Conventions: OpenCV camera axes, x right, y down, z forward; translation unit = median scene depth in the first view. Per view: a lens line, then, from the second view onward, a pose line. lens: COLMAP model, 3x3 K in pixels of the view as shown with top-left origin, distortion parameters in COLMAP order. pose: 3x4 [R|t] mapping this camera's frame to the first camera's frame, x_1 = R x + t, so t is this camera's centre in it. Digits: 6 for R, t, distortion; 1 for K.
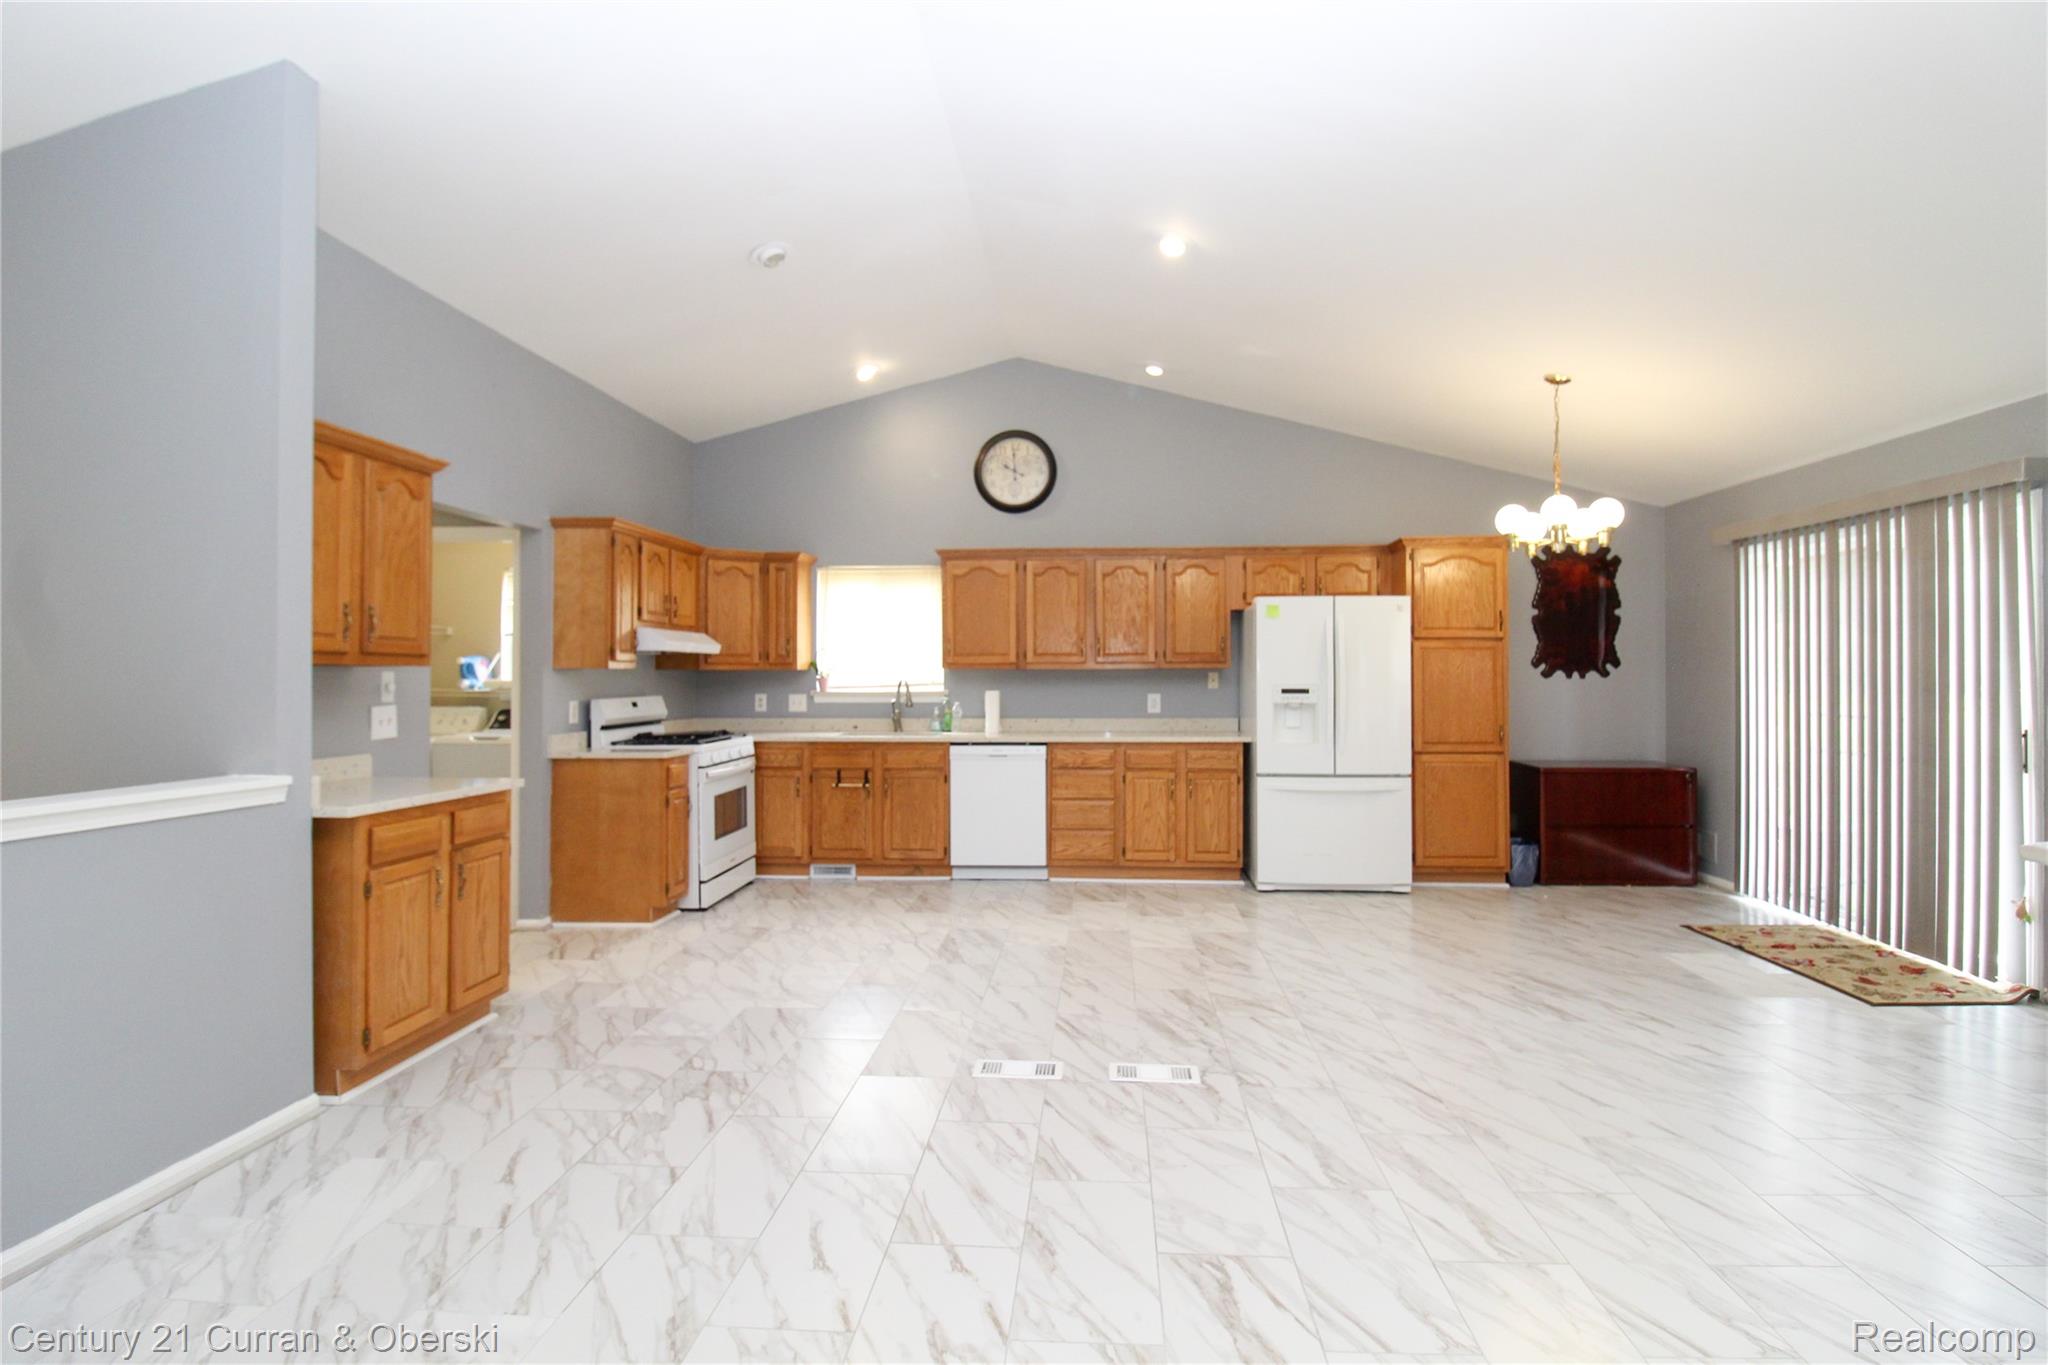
lens RADIAL K [[959.1, 0, 1063.5], [0, 959.1, 666.3], [0, 0, 1]] dist [-0.004830, -0.009847]
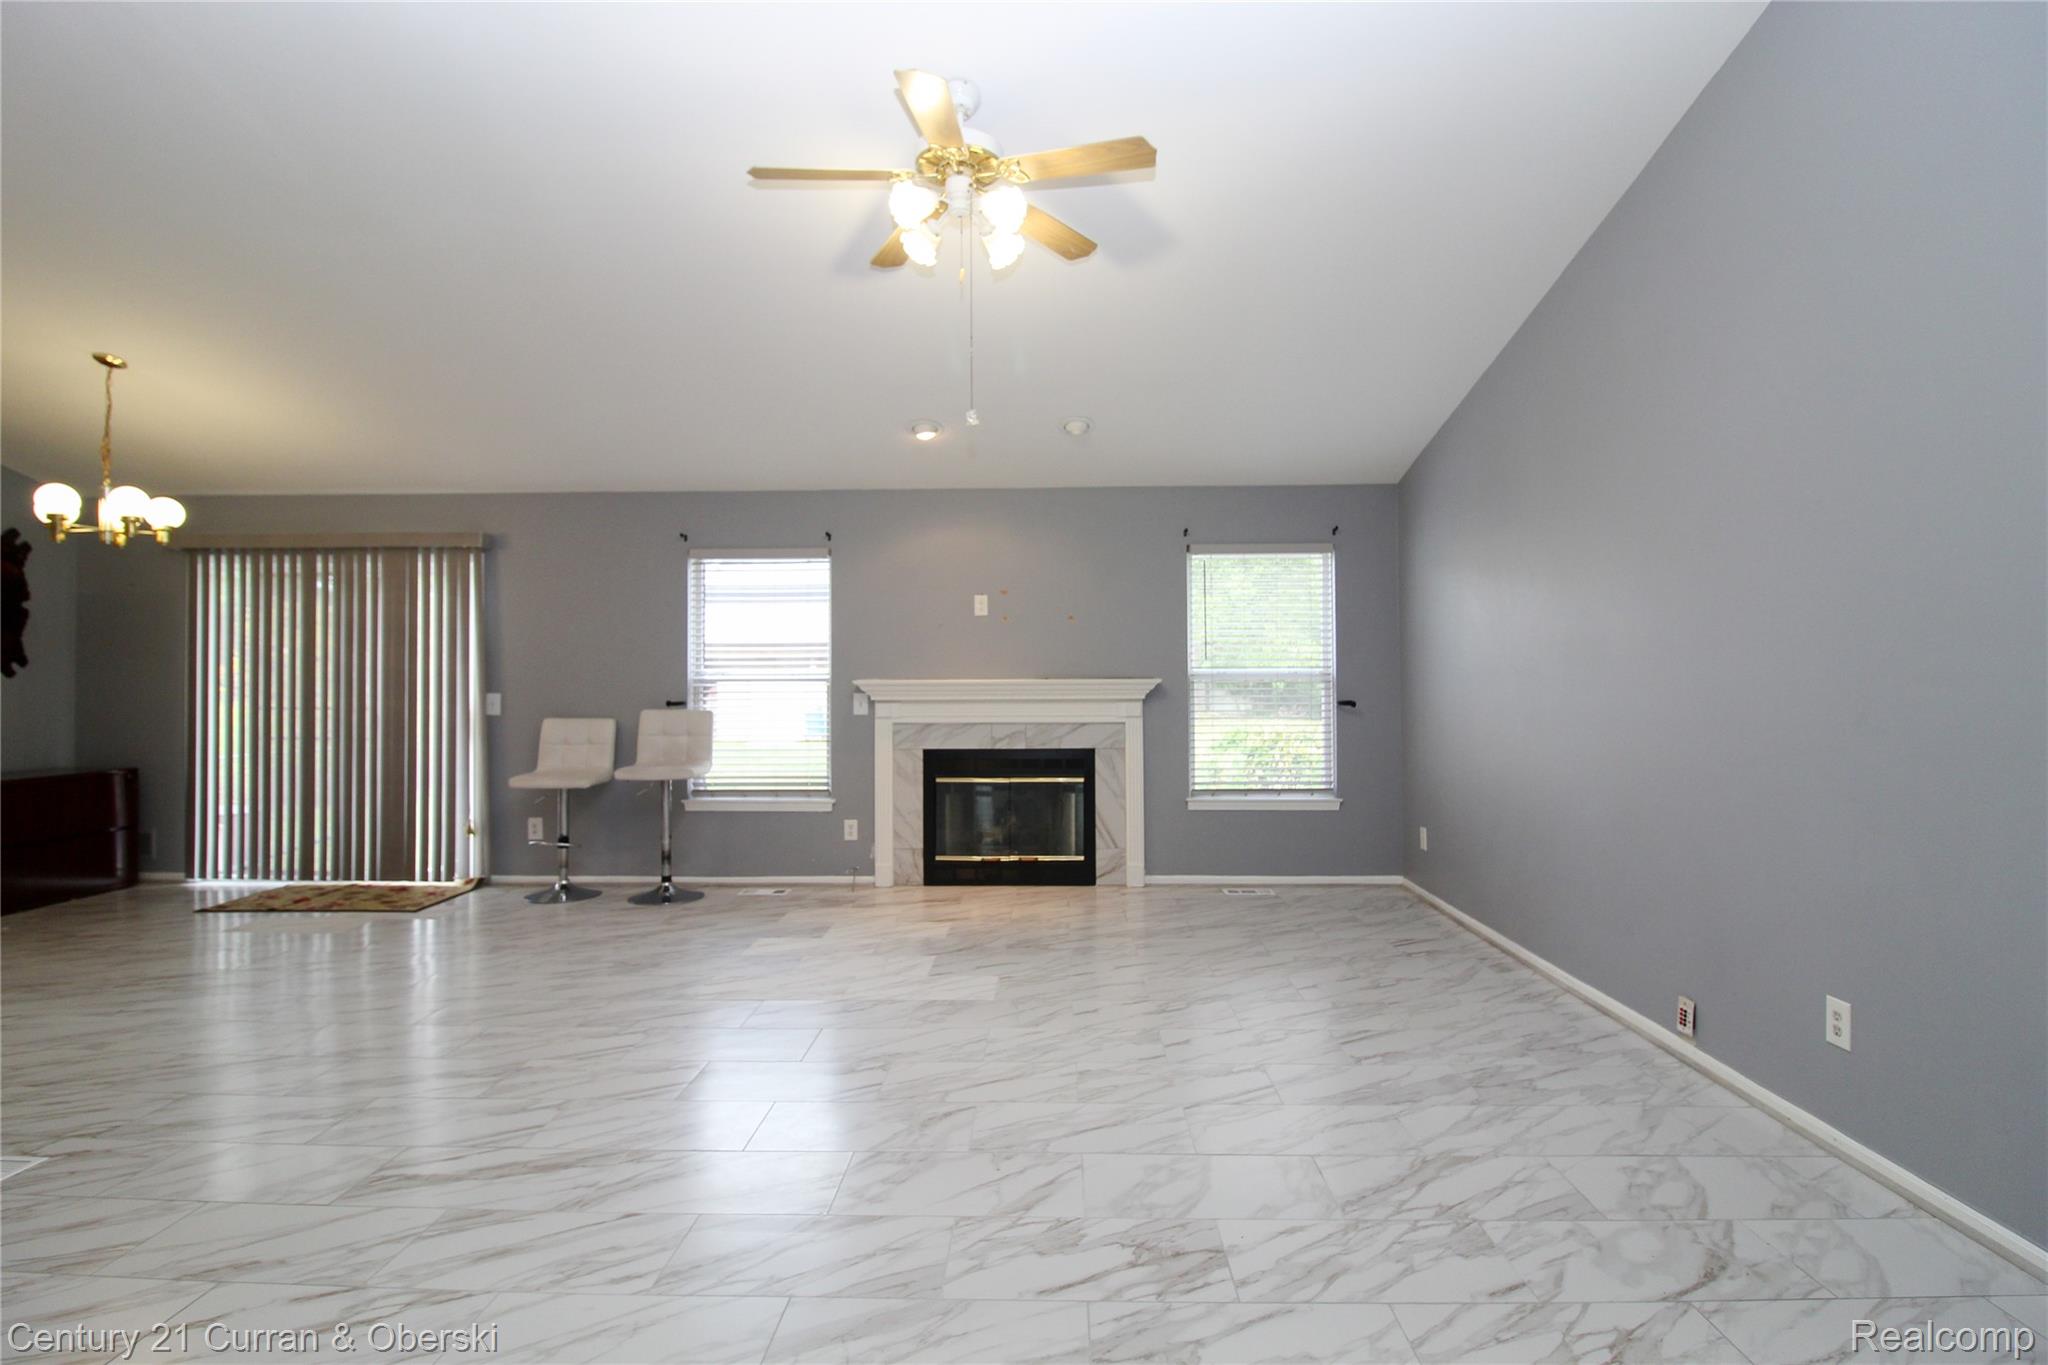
lens RADIAL K [[959.1, 0, 1022.7], [0, 959.1, 666.7], [0, 0, 1]] dist [-0.004830, -0.009847]
pose [[-0.019343, 0.011537, 0.999746, -0.371259], [-0.004473, 0.999922, -0.011626, 0.008308], [-0.999803, -0.004697, -0.019290, 0.094105]]
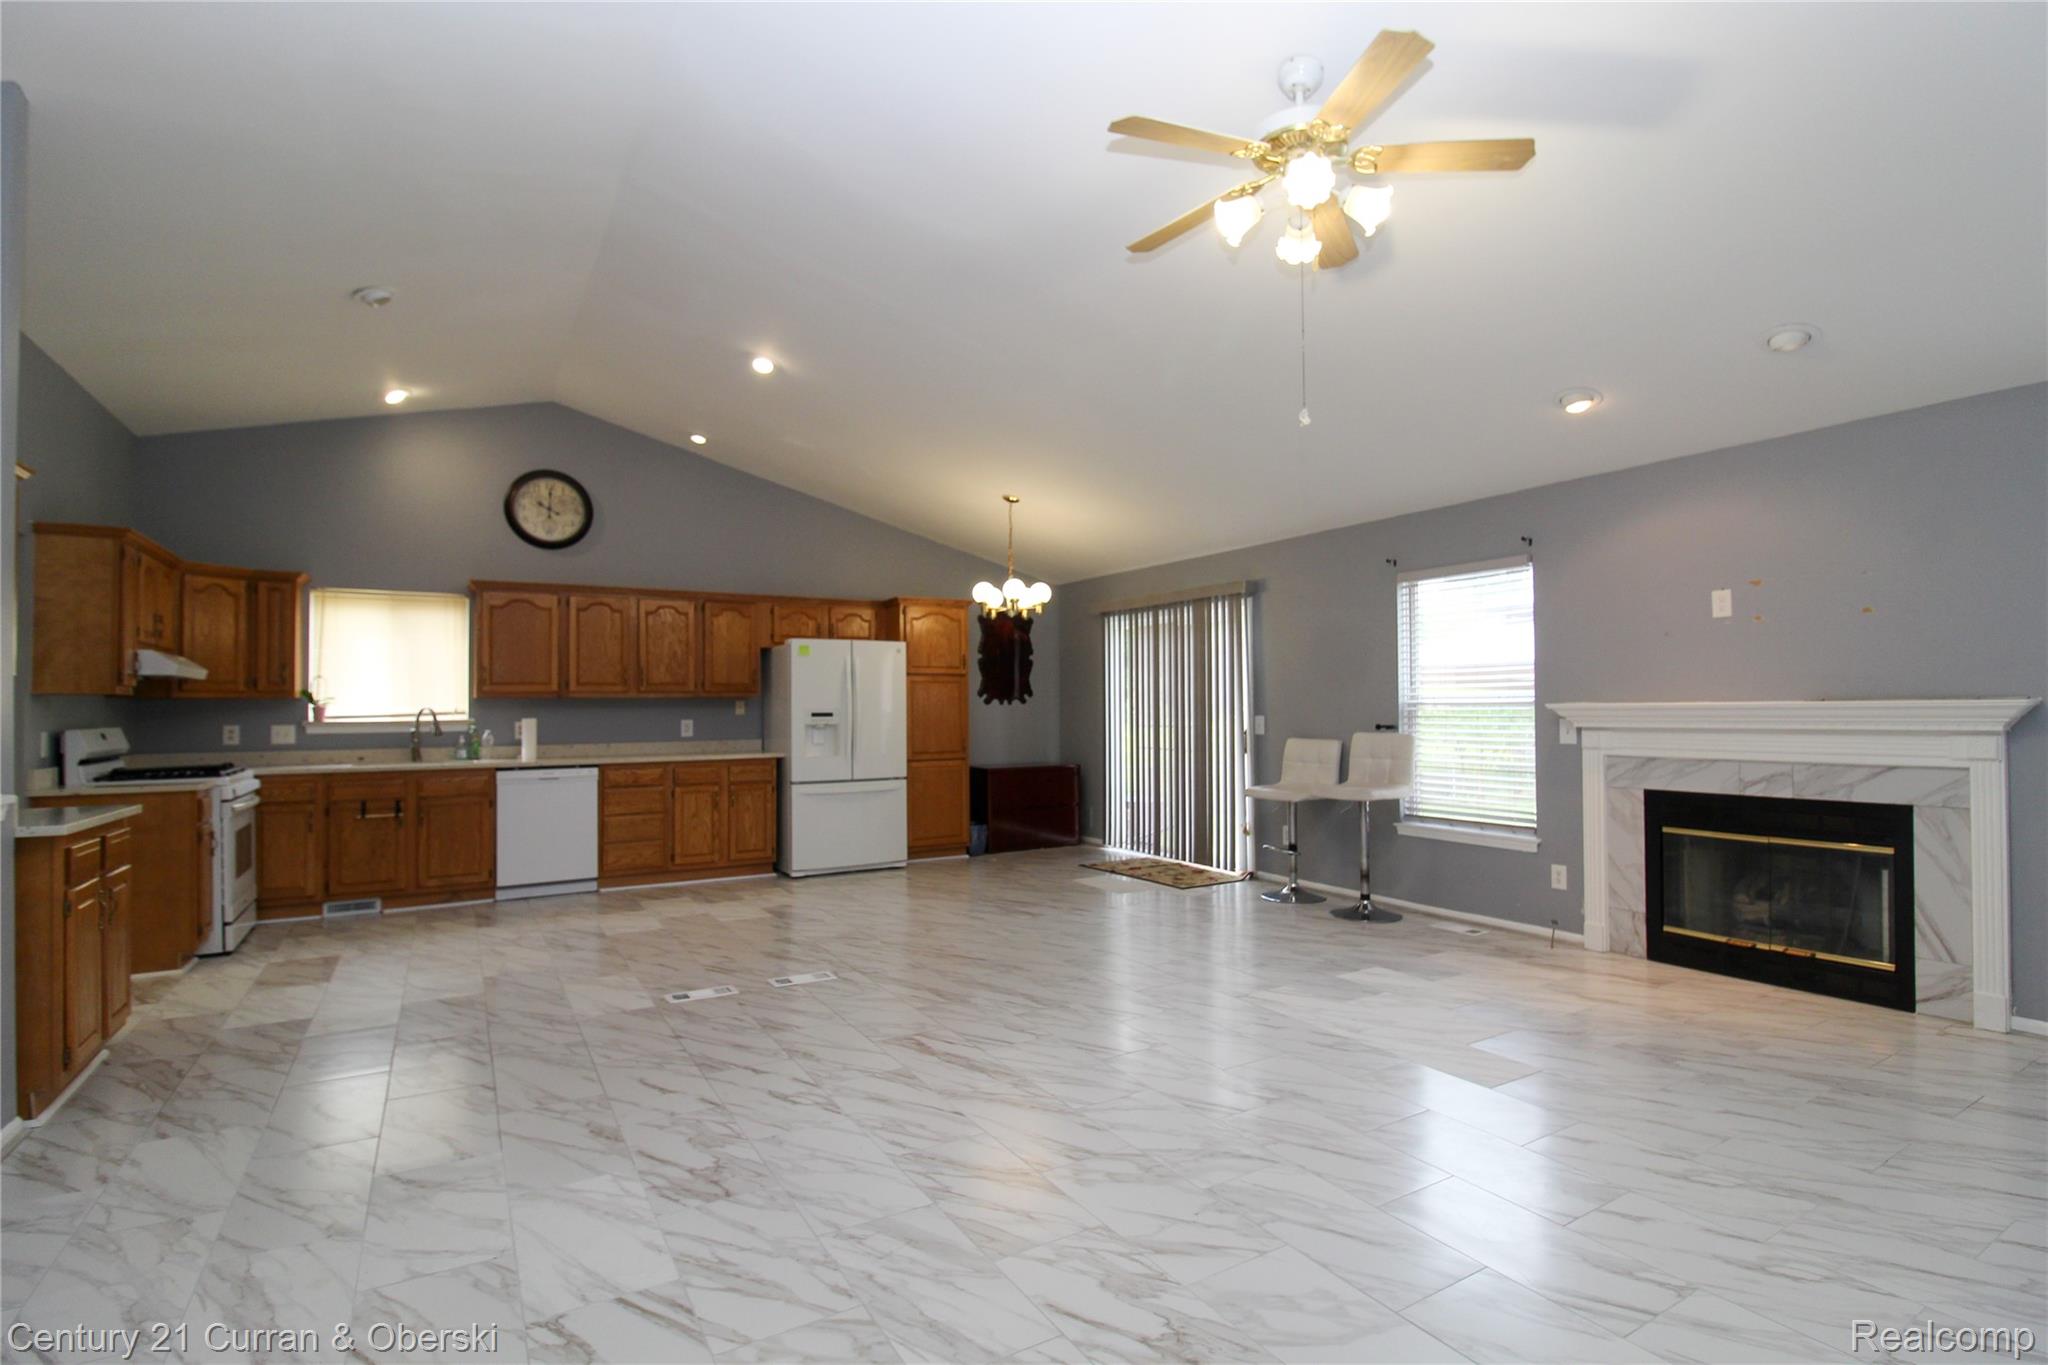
lens RADIAL K [[959.1, 0, 1062.0], [0, 959.1, 691.1], [0, 0, 1]] dist [-0.004830, -0.009847]
pose [[0.819012, 0.004634, 0.573758, -0.223286], [0.001599, 0.999945, -0.010359, 0.008584], [-0.573774, 0.009401, 0.818960, -0.209849]]
